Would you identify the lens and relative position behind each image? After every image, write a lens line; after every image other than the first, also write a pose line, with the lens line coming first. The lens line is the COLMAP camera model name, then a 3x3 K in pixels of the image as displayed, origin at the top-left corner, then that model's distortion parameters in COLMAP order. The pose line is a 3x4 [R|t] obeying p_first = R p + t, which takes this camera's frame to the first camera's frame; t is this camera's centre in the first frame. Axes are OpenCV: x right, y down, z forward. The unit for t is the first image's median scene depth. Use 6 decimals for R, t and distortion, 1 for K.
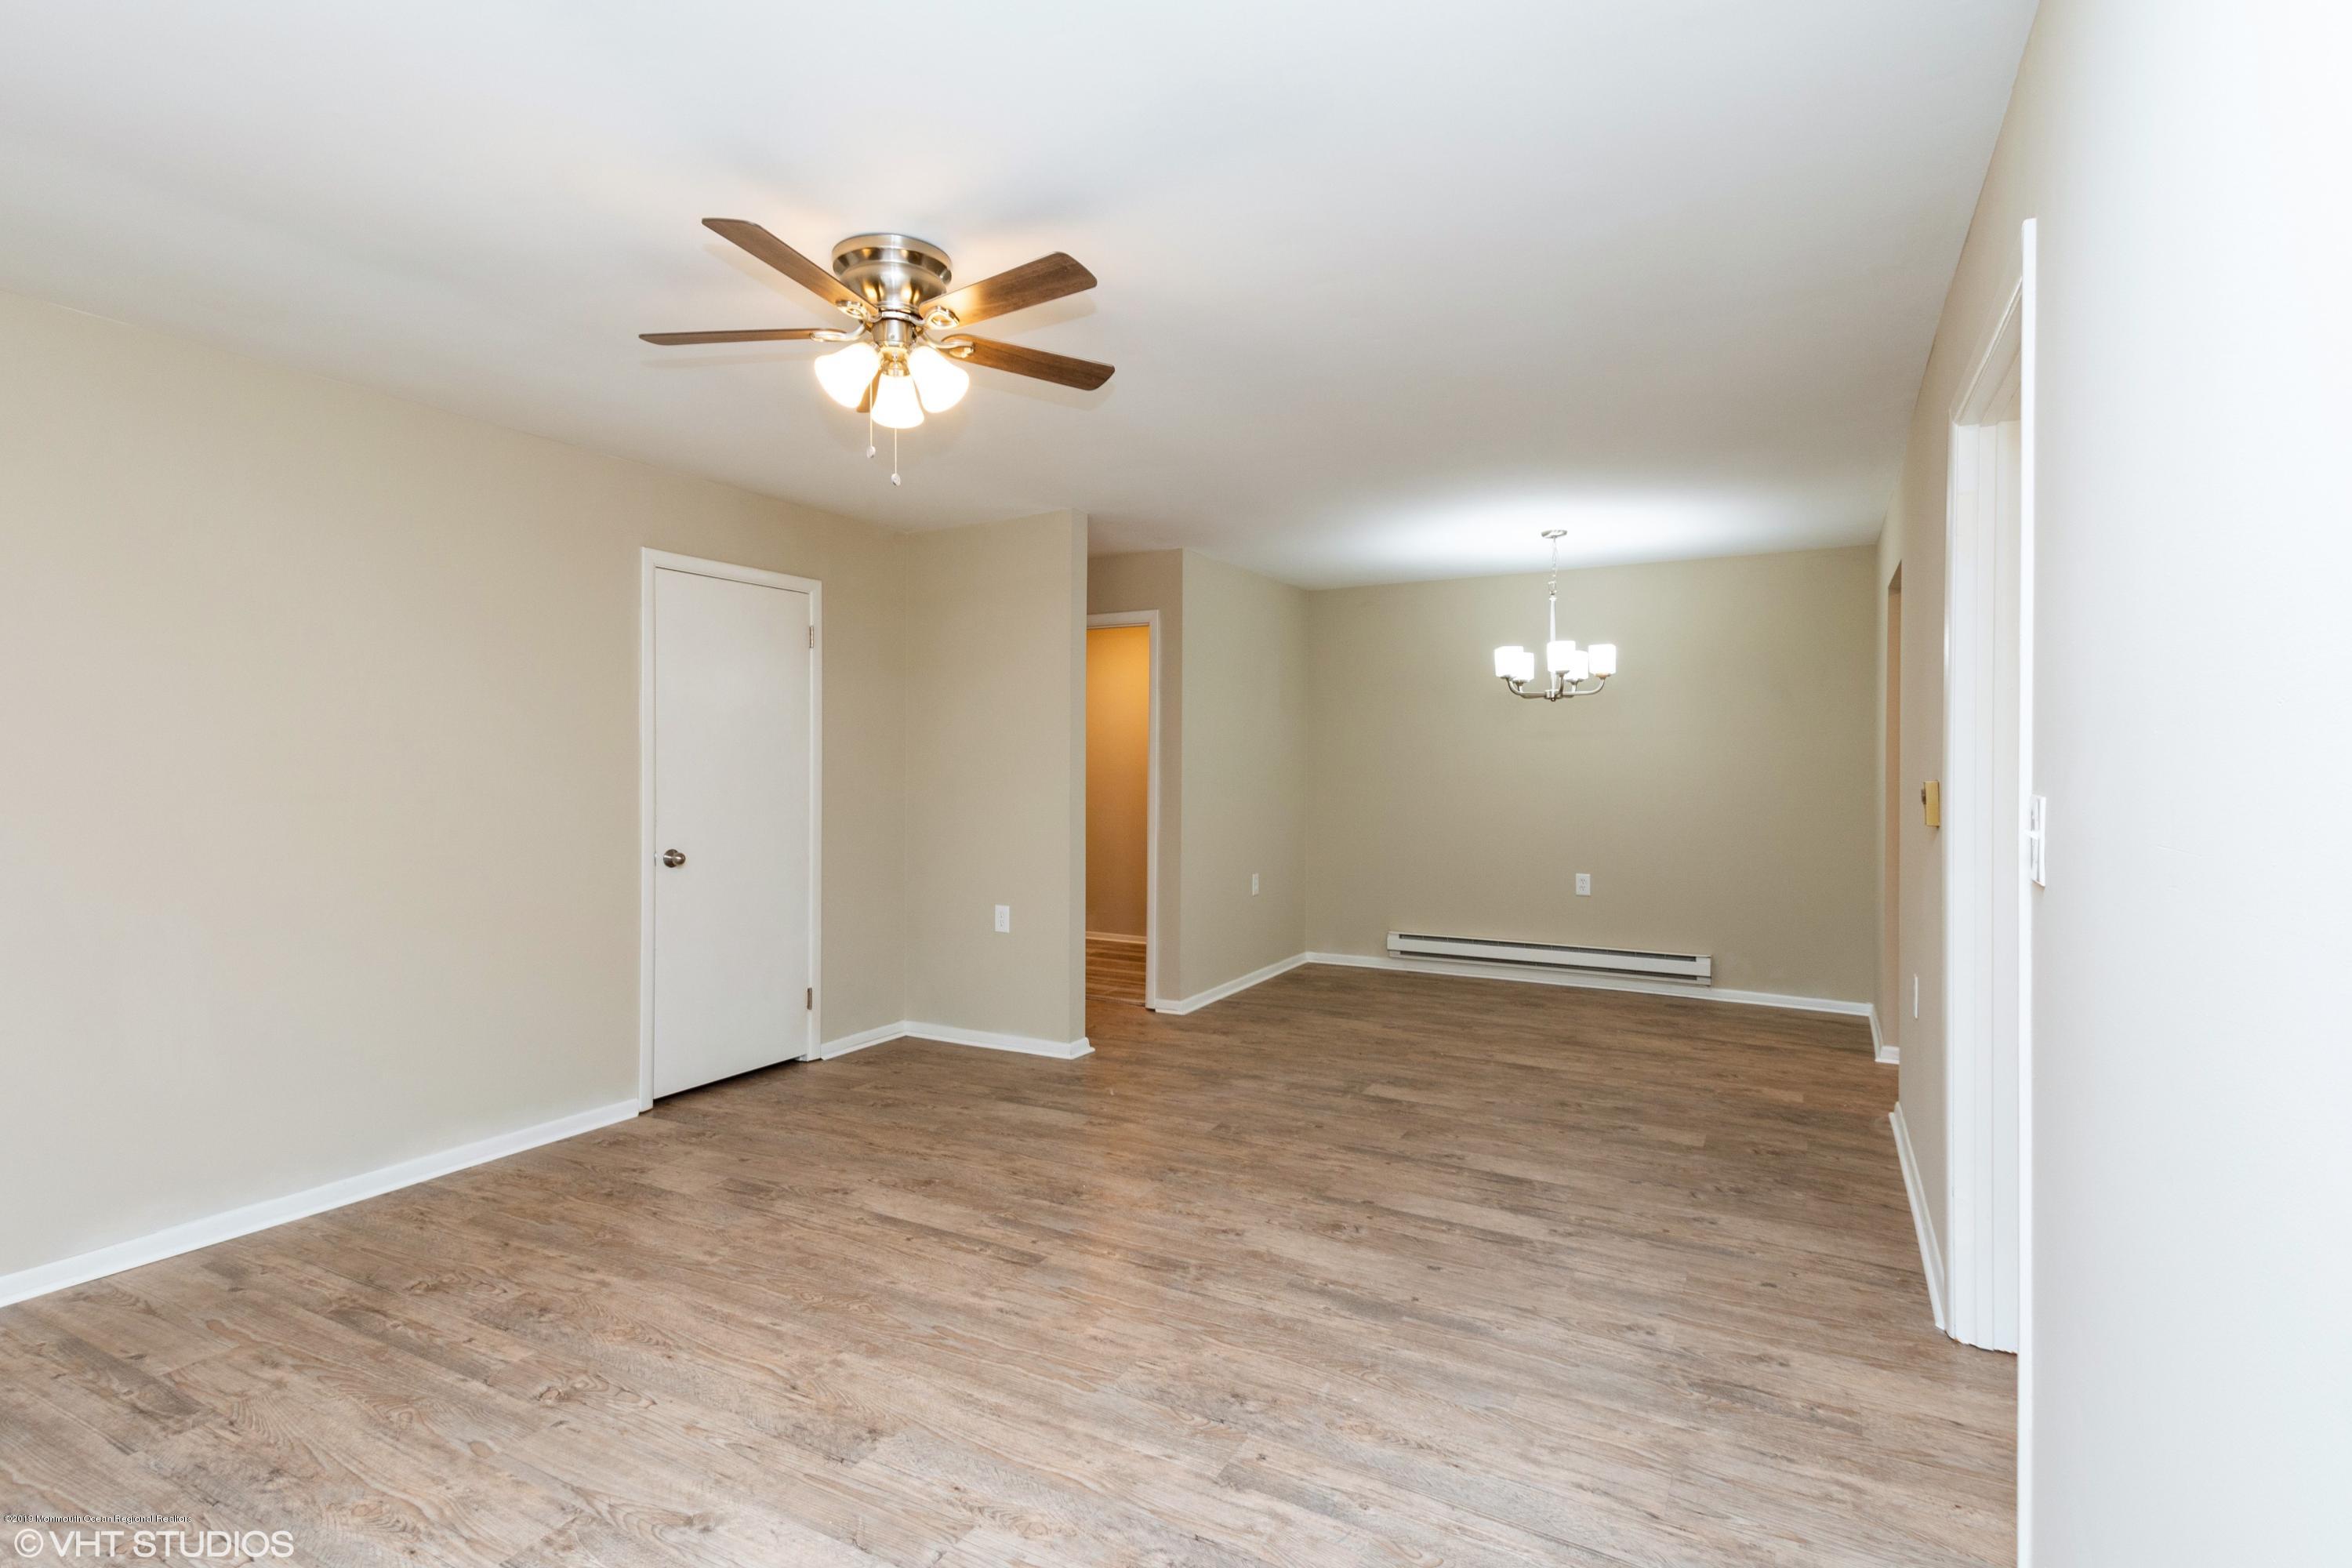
lens RADIAL K [[1137.4, 0, 1163.5], [0, 1137.4, 785.1], [0, 0, 1]] dist [0.027874, -0.000729]
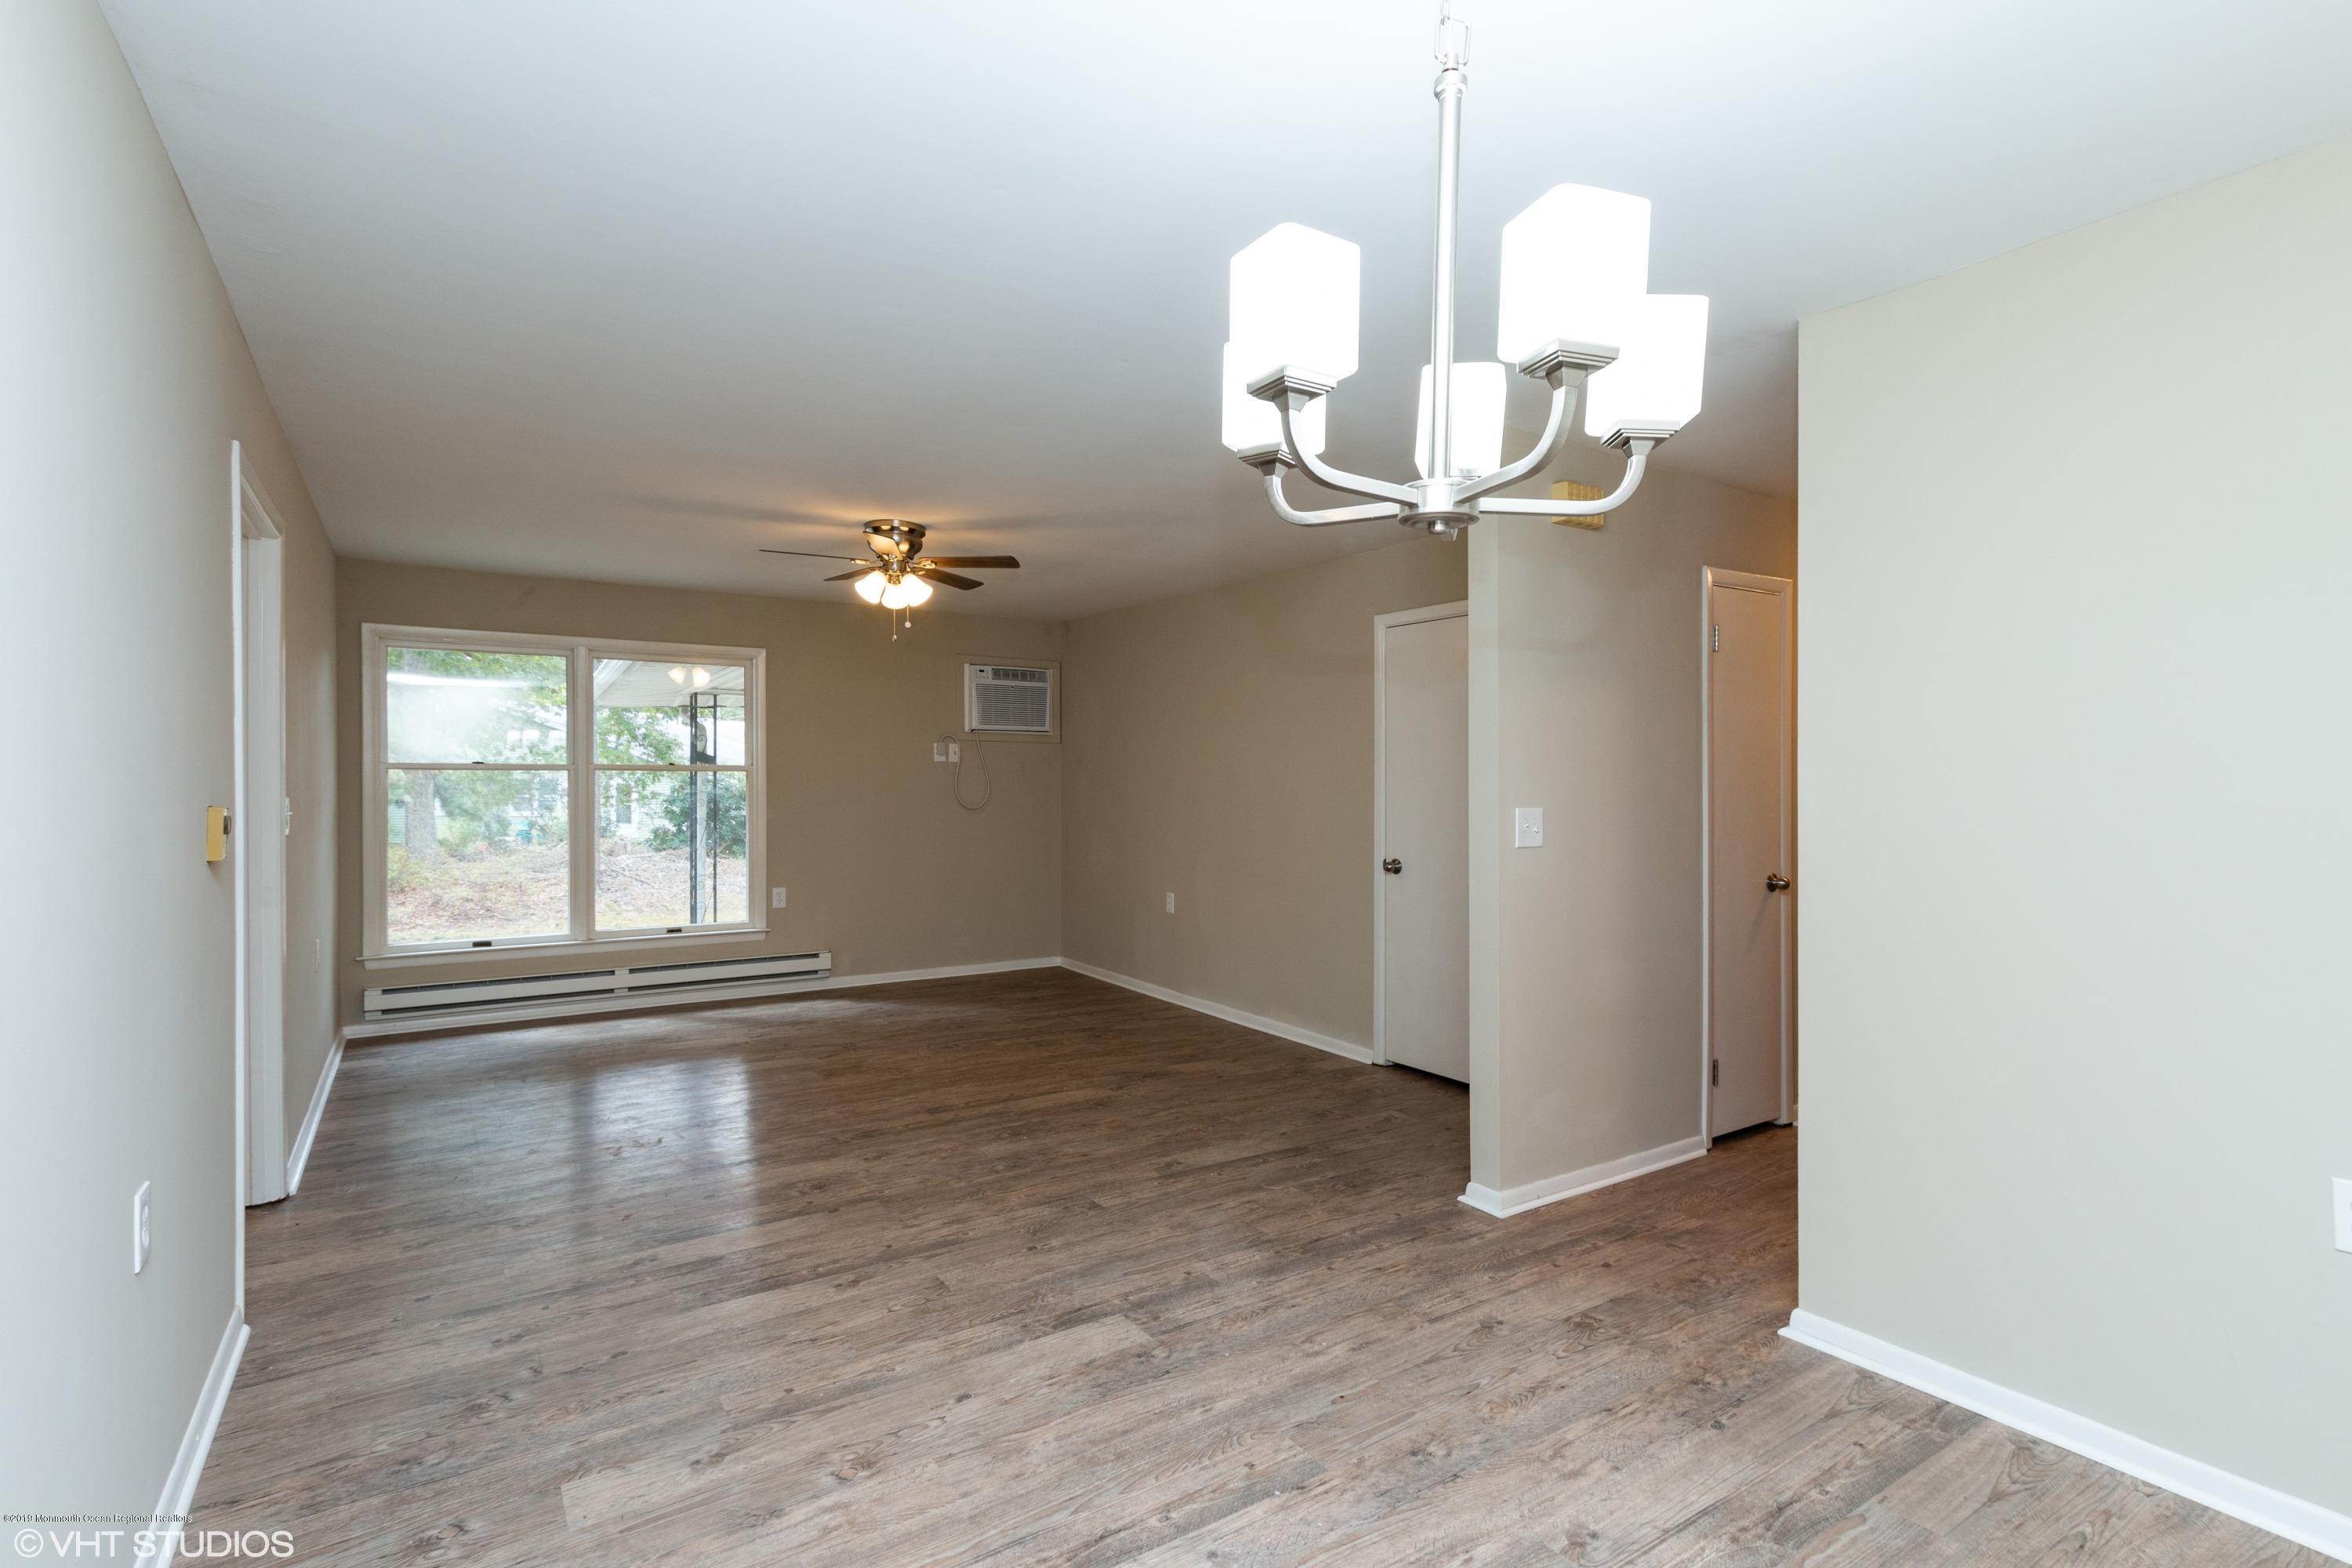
lens RADIAL K [[1108.4, 0, 1180.5], [0, 1108.4, 789.1], [0, 0, 1]] dist [-0.000592, -0.000423]
pose [[-0.450849, 0.001107, -0.892600, 0.965374], [-0.022698, 0.999662, 0.012705, -0.036754], [0.892312, 0.025988, -0.450671, 1.784450]]
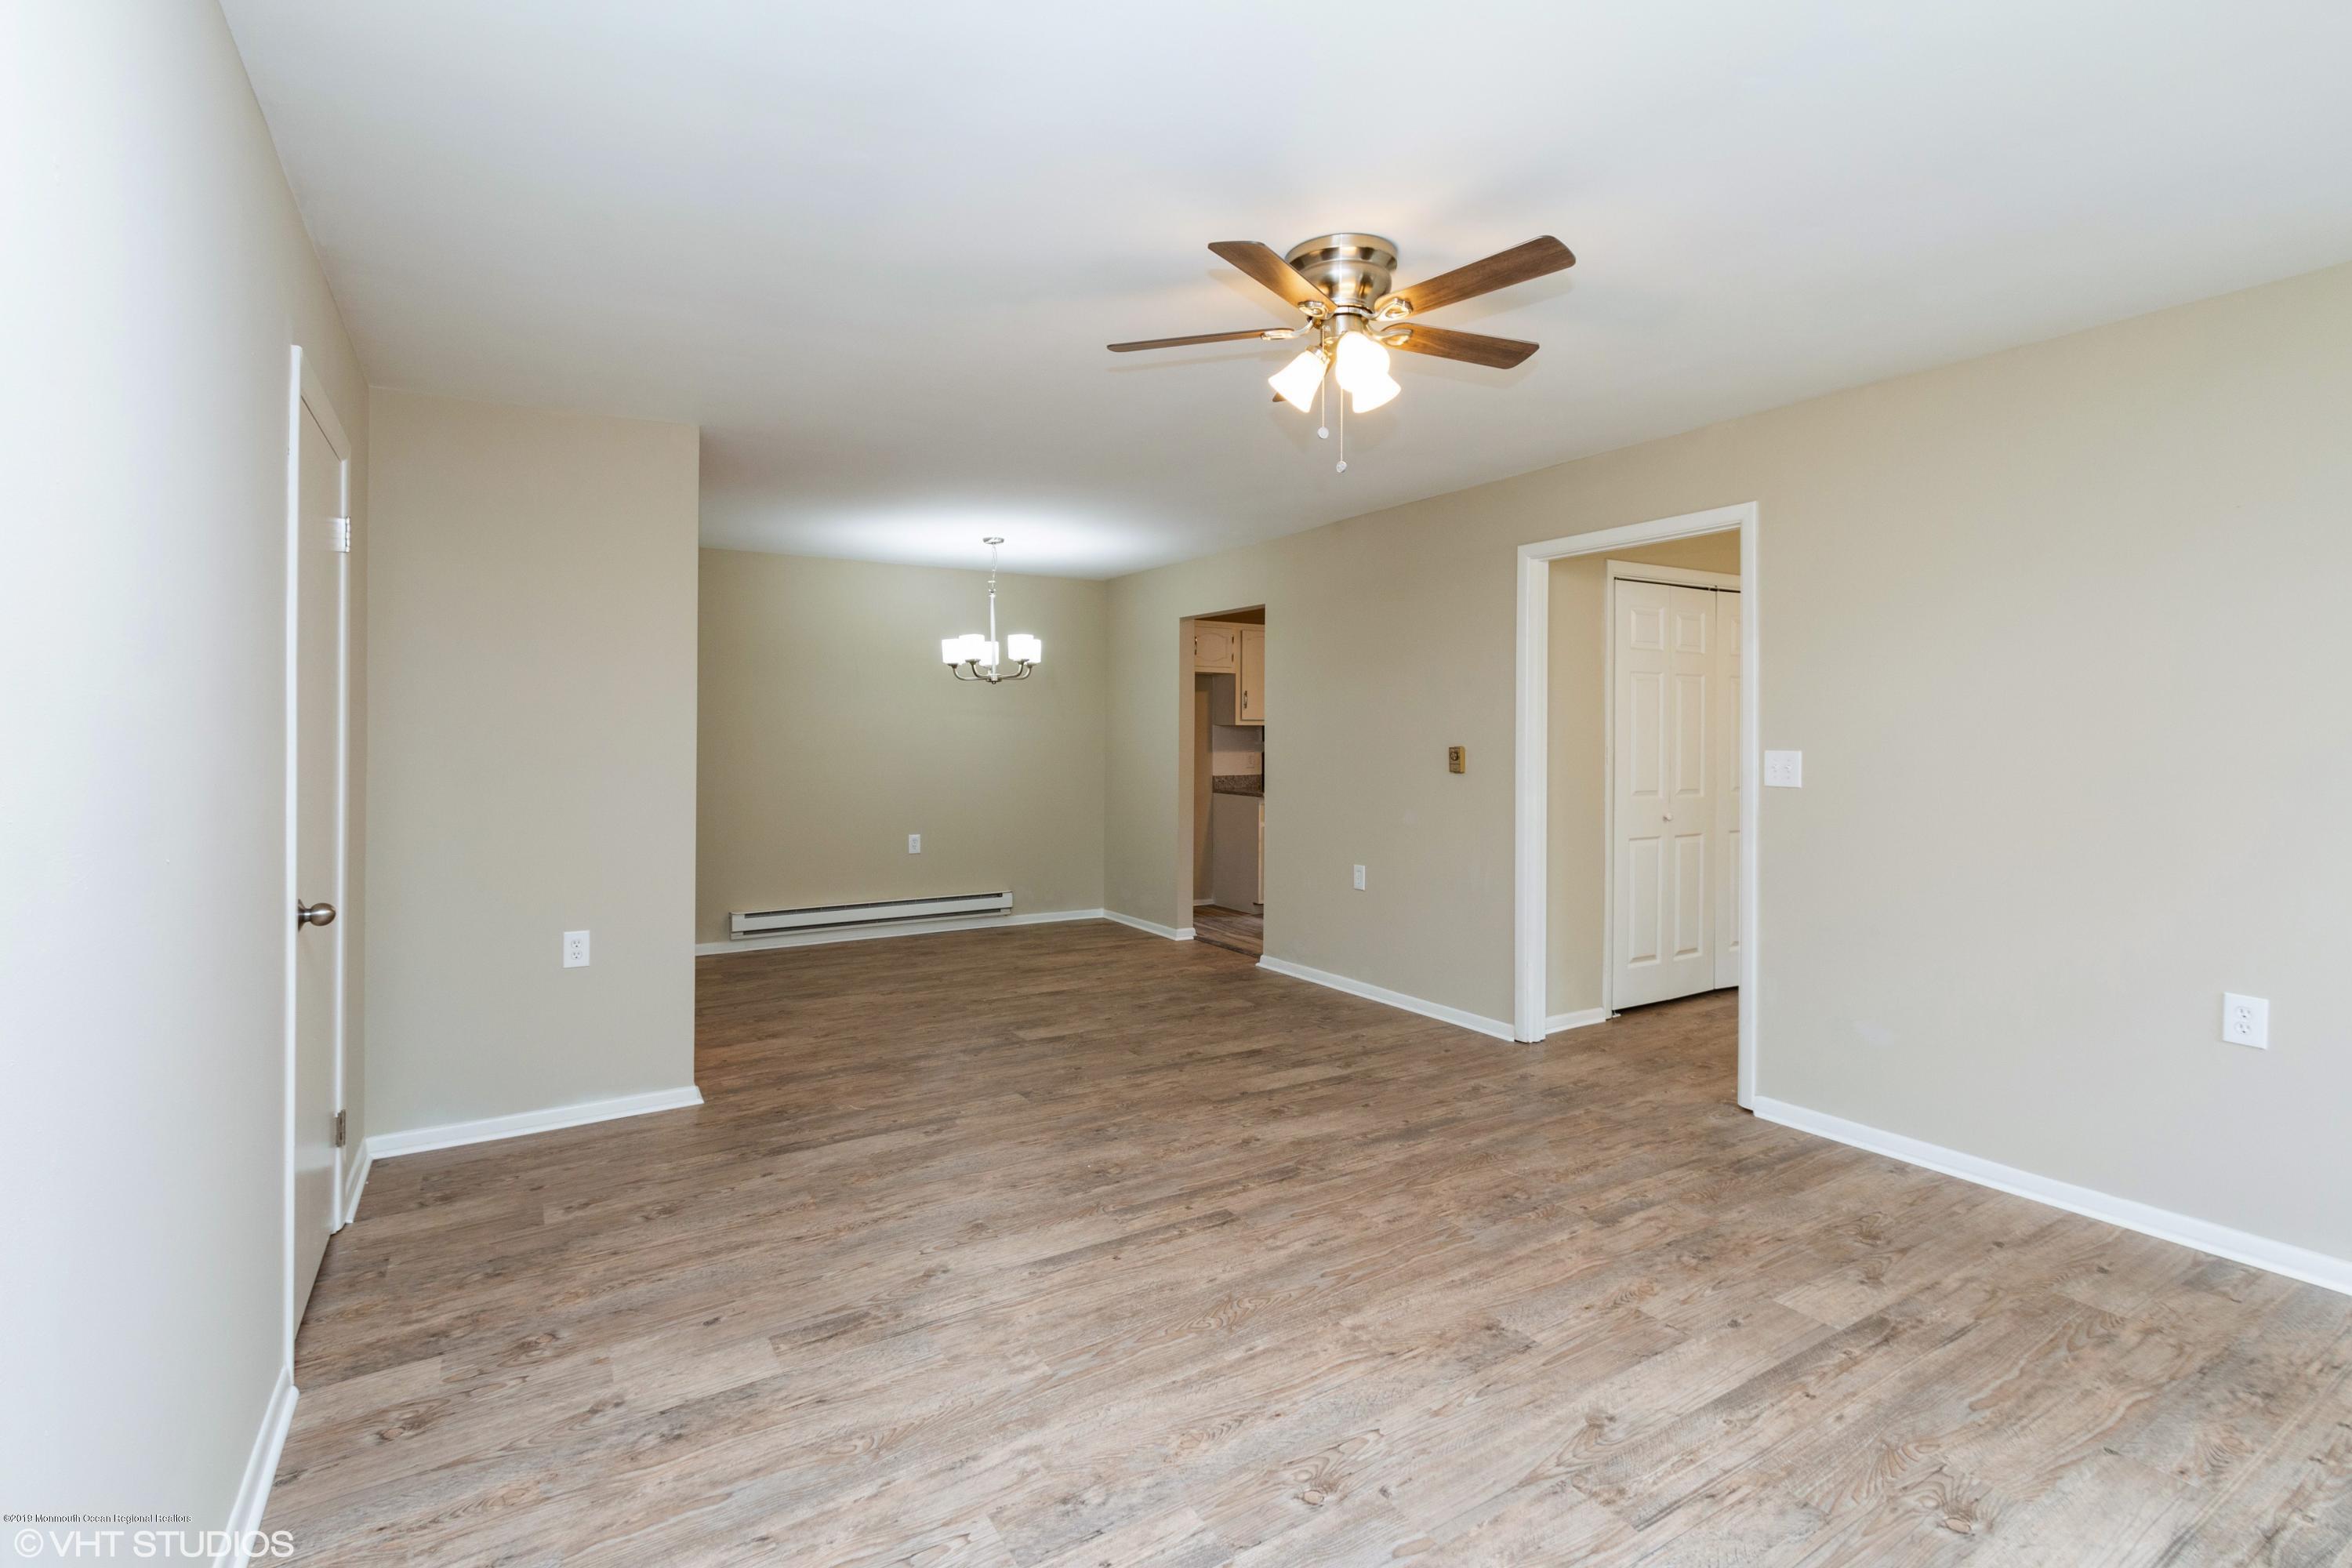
lens RADIAL K [[1091.8, 0, 1162.5], [0, 1091.8, 748.9], [0, 0, 1]] dist [0.000533, -0.000481]
pose [[0.493418, -0.012832, 0.869698, -0.919159], [0.019057, 0.999811, 0.003940, -0.013849], [-0.869584, 0.014630, 0.493569, 0.506051]]
